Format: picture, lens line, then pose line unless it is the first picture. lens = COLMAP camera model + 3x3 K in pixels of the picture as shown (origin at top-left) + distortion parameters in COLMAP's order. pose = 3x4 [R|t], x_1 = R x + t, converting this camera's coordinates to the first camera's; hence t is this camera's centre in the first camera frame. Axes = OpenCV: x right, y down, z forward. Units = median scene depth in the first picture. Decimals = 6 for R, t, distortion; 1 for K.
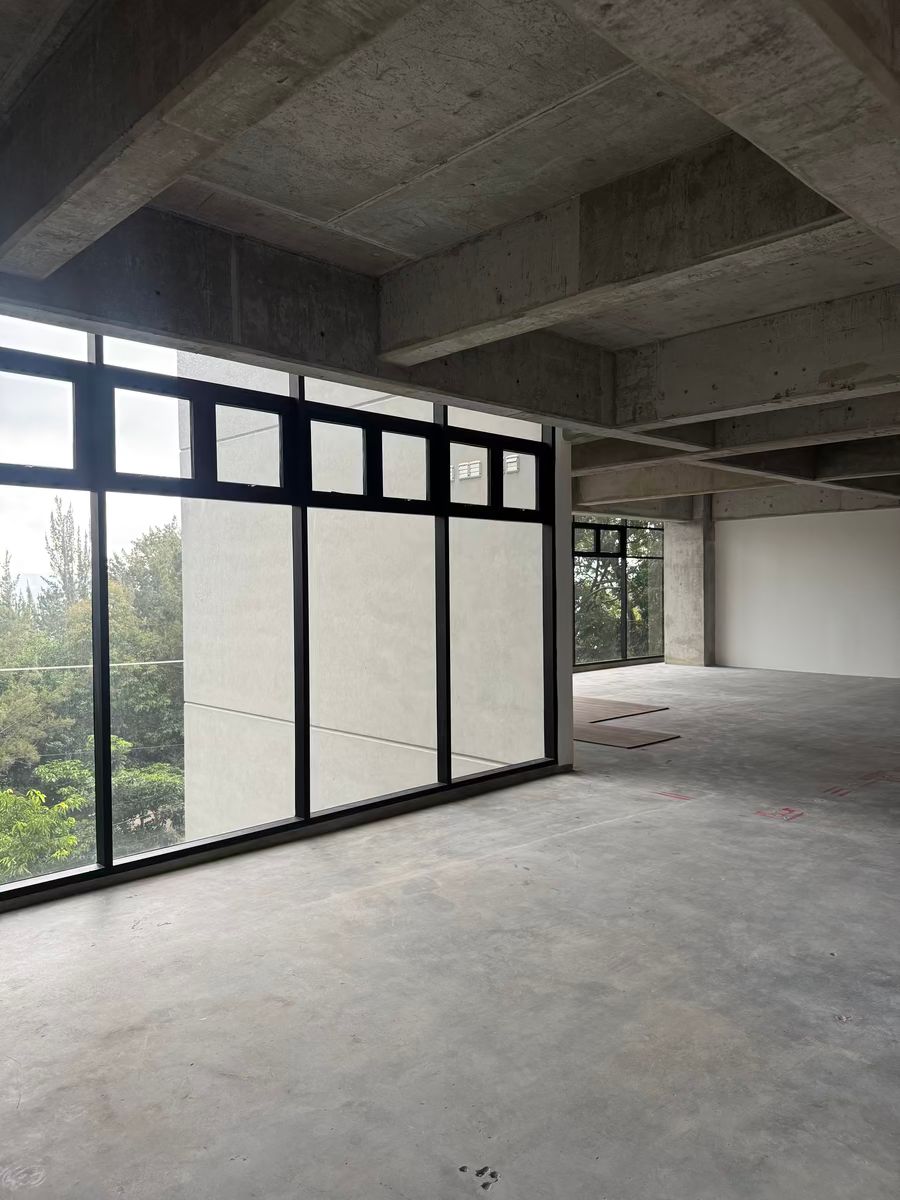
lens RADIAL K [[835.4, 0, 453.4], [0, 835.4, 605.7], [0, 0, 1]] dist [0.041360, -0.042105]
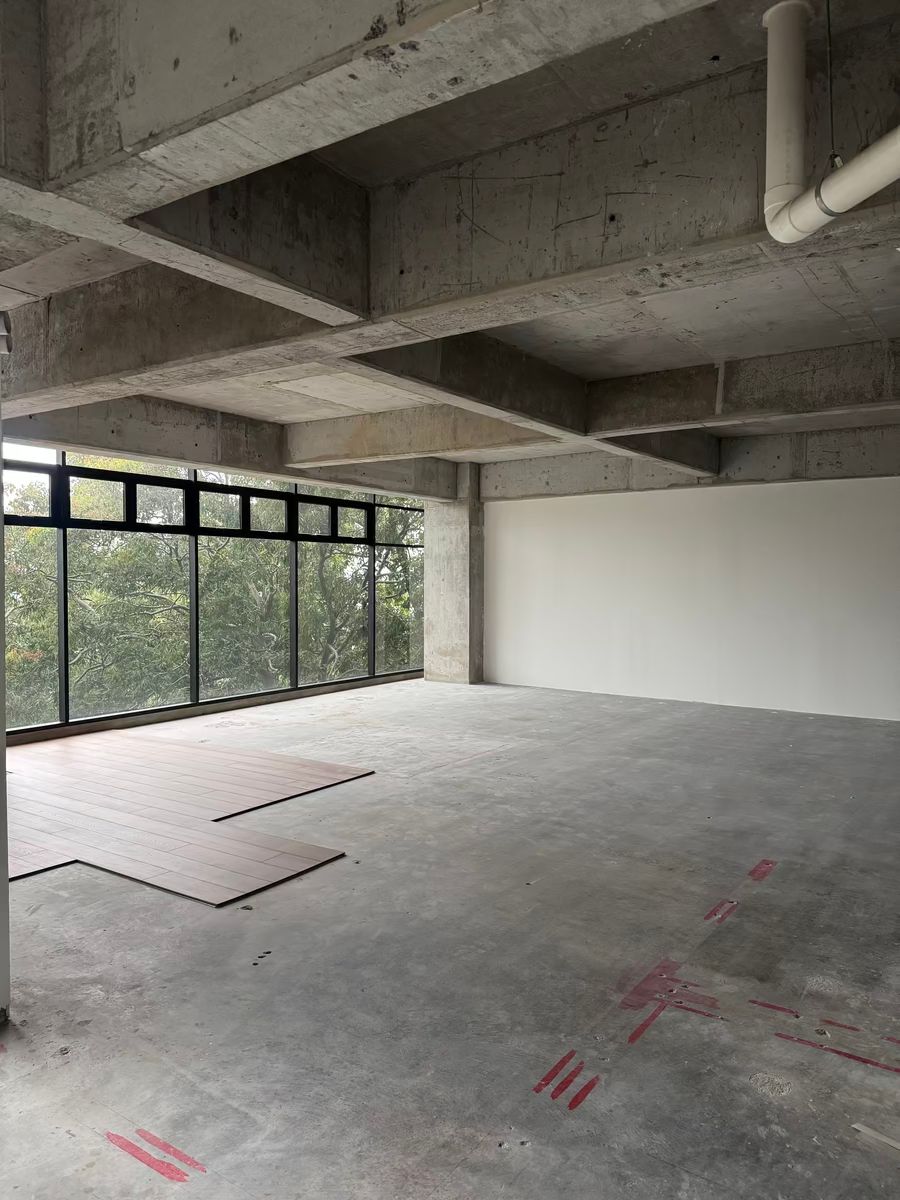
lens RADIAL K [[835.4, 0, 446.5], [0, 835.4, 609.9], [0, 0, 1]] dist [0.041360, -0.042105]
pose [[0.980232, 0.006457, 0.197747, 0.122083], [-0.009387, 0.999860, 0.013882, -0.008611], [-0.197630, -0.015464, 0.980155, 0.232652]]
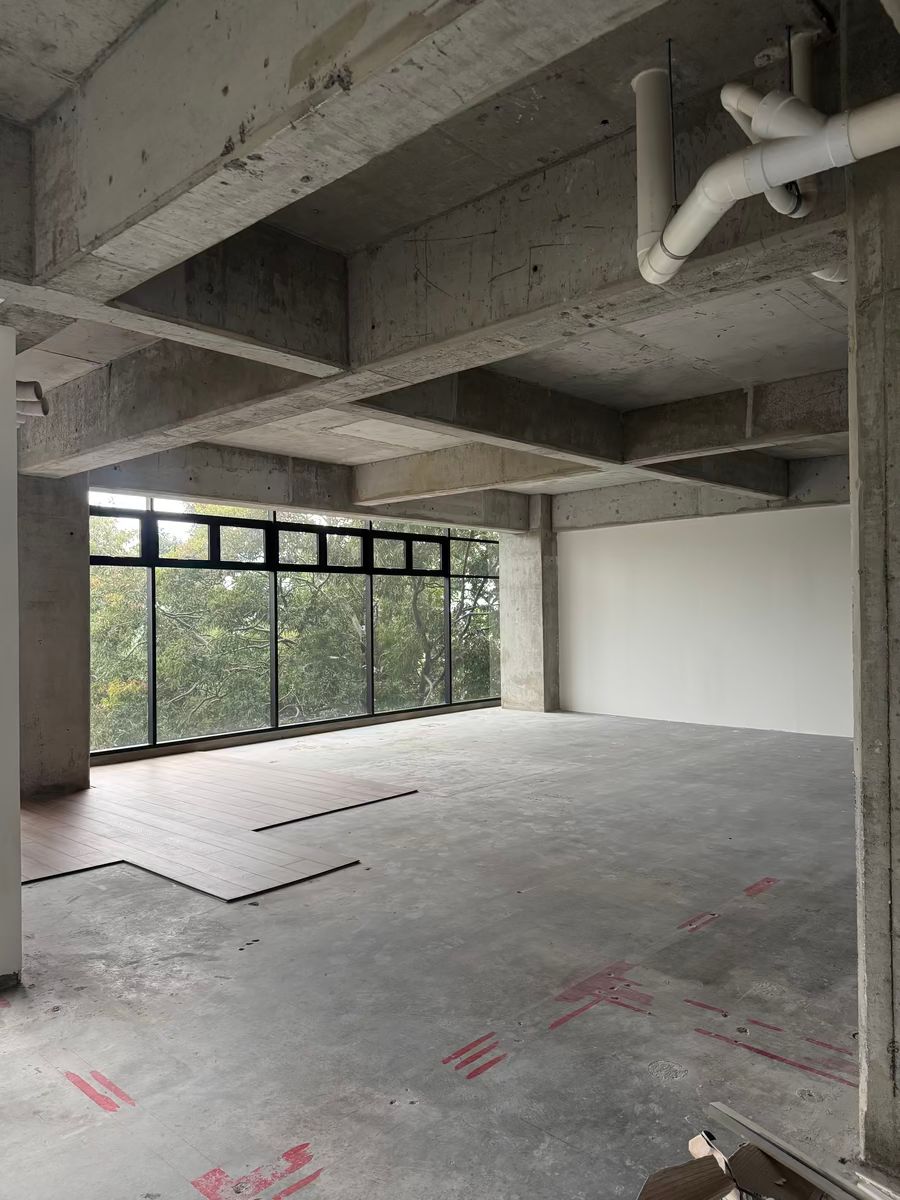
lens RADIAL K [[835.4, 0, 449.3], [0, 835.4, 612.8], [0, 0, 1]] dist [0.041360, -0.042105]
pose [[0.998363, -0.002714, 0.057125, 0.163847], [0.004035, 0.999727, -0.023015, -0.004513], [-0.057047, 0.023208, 0.998102, 0.206847]]
